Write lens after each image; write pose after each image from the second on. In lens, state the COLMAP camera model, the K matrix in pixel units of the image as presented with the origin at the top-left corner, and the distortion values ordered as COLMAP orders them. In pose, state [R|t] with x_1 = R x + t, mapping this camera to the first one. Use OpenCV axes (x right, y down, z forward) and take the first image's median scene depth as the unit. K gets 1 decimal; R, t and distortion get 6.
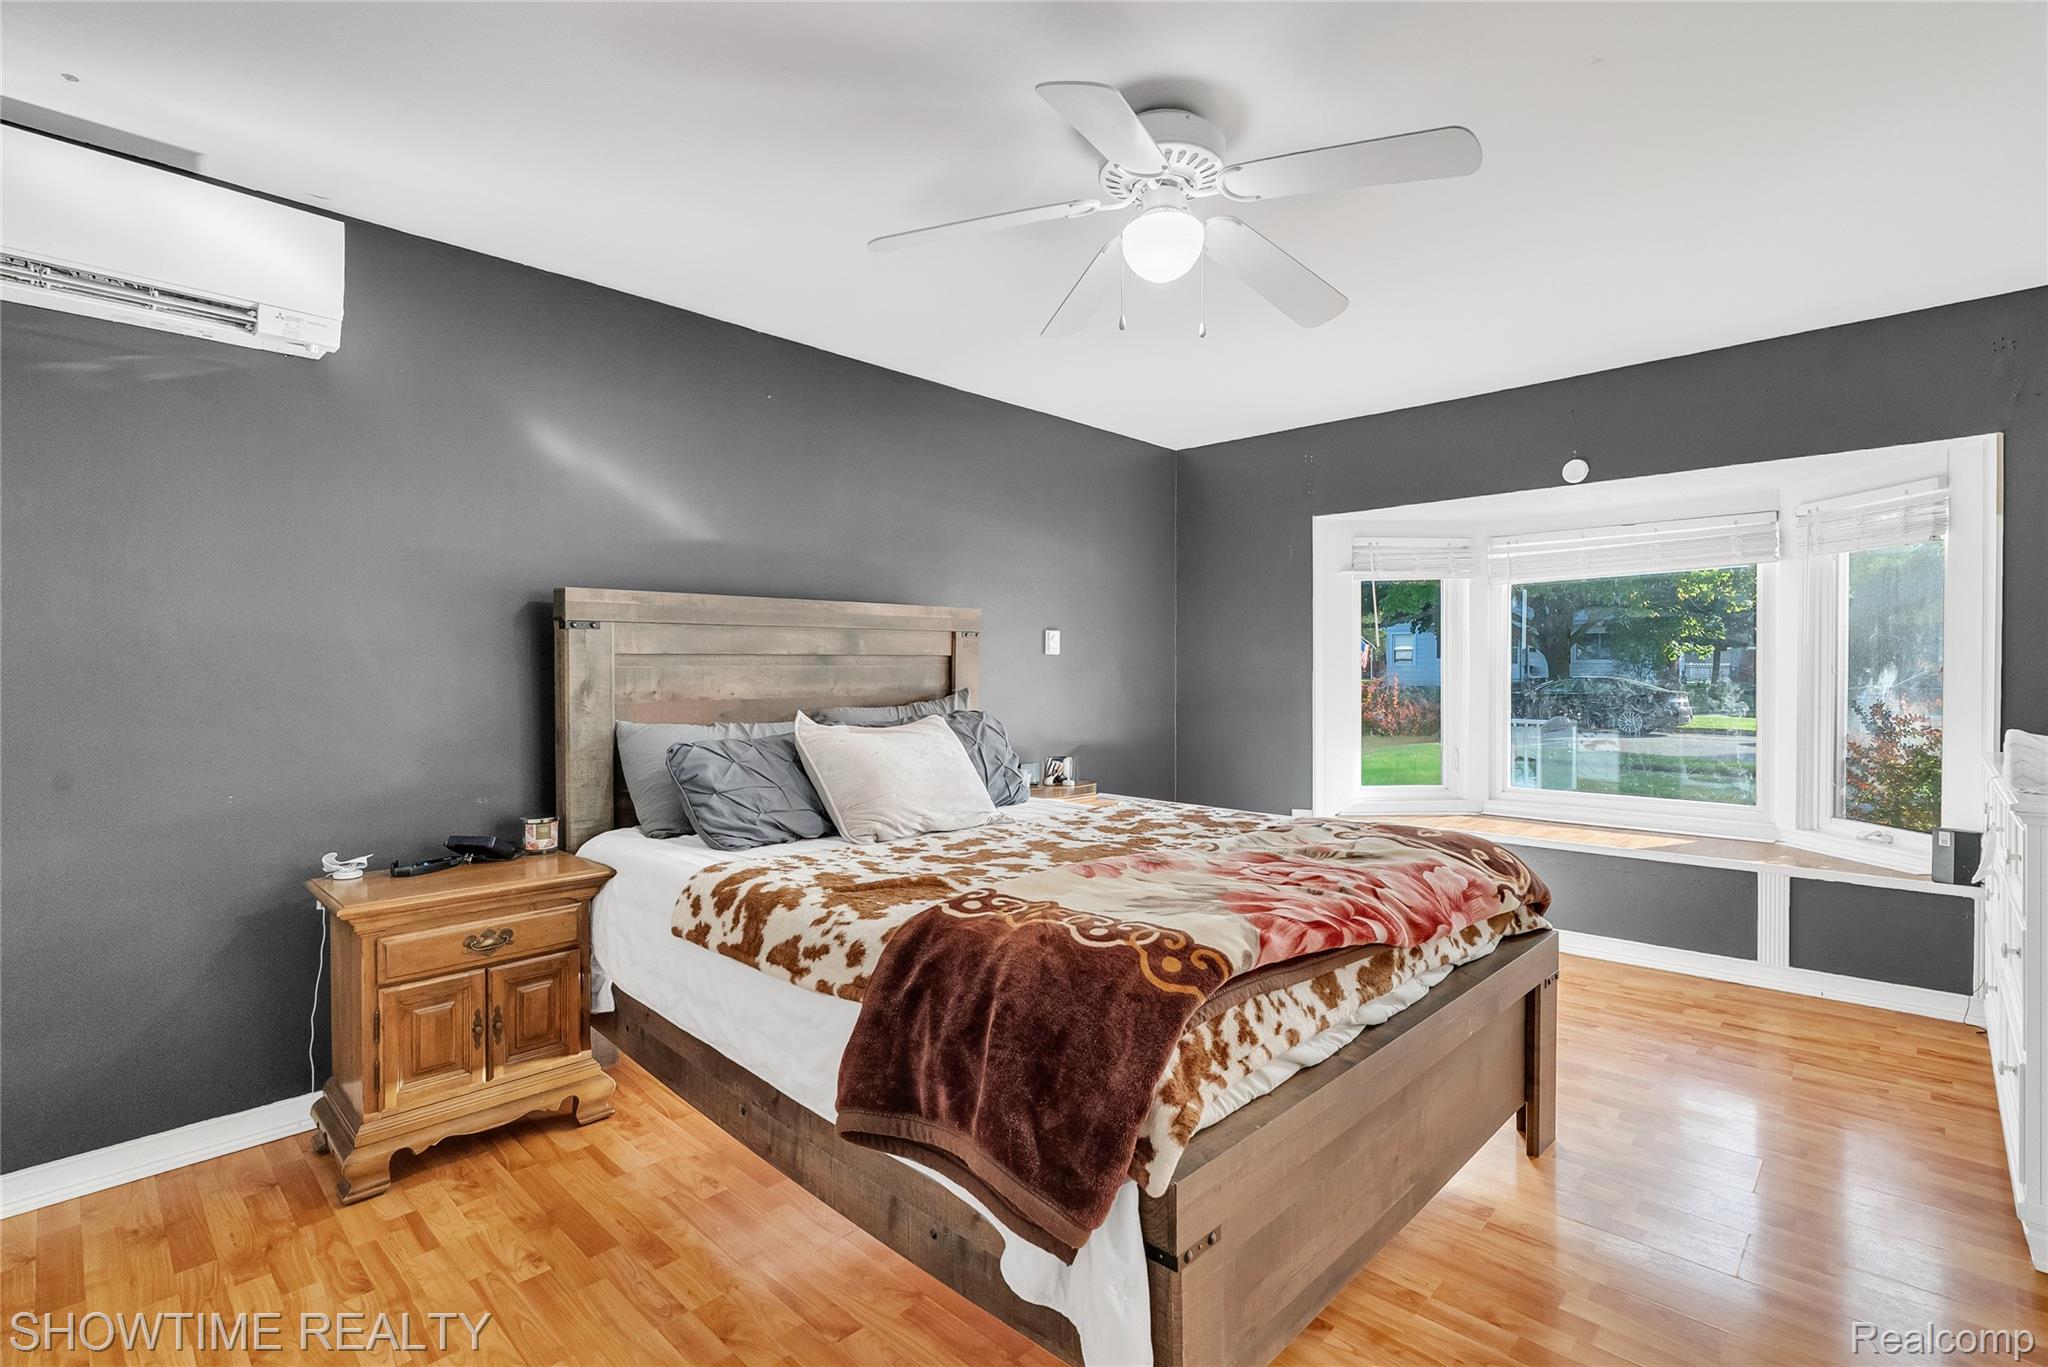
lens RADIAL K [[928.9, 0, 1025.0], [0, 928.9, 678.7], [0, 0, 1]] dist [-0.011292, 0.003740]
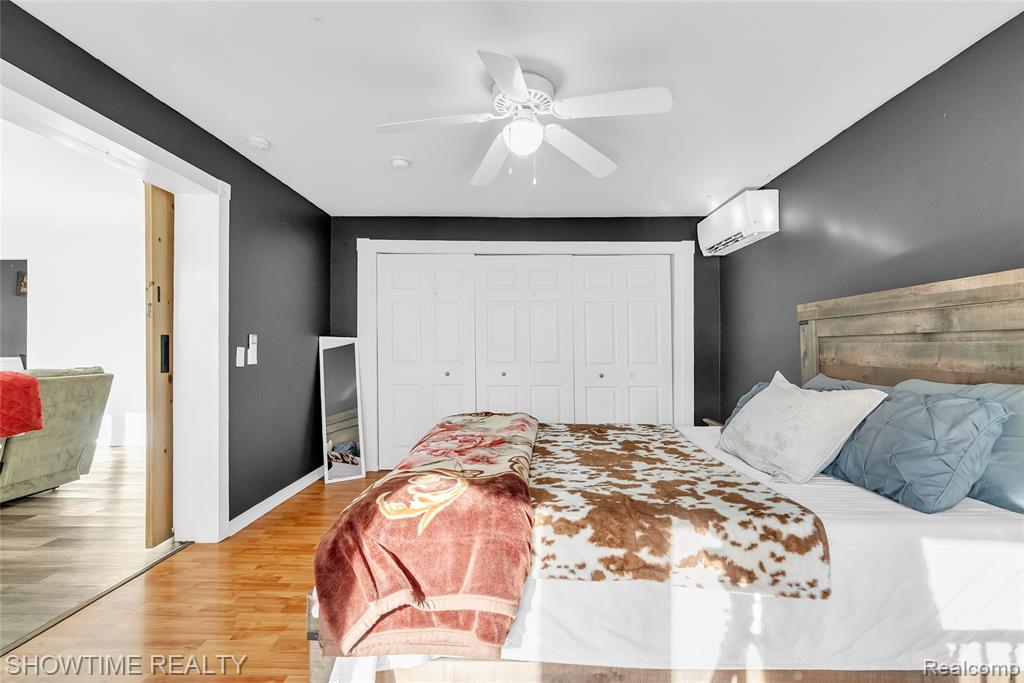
lens RADIAL K [[464.5, 0, 511.9], [0, 464.5, 342.1], [0, 0, 1]] dist [-0.011292, 0.003740]
pose [[-0.733288, -0.003090, -0.679912, 0.547433], [-0.006815, 0.999973, 0.002806, -0.012775], [0.679884, 0.006691, -0.733289, 1.092862]]
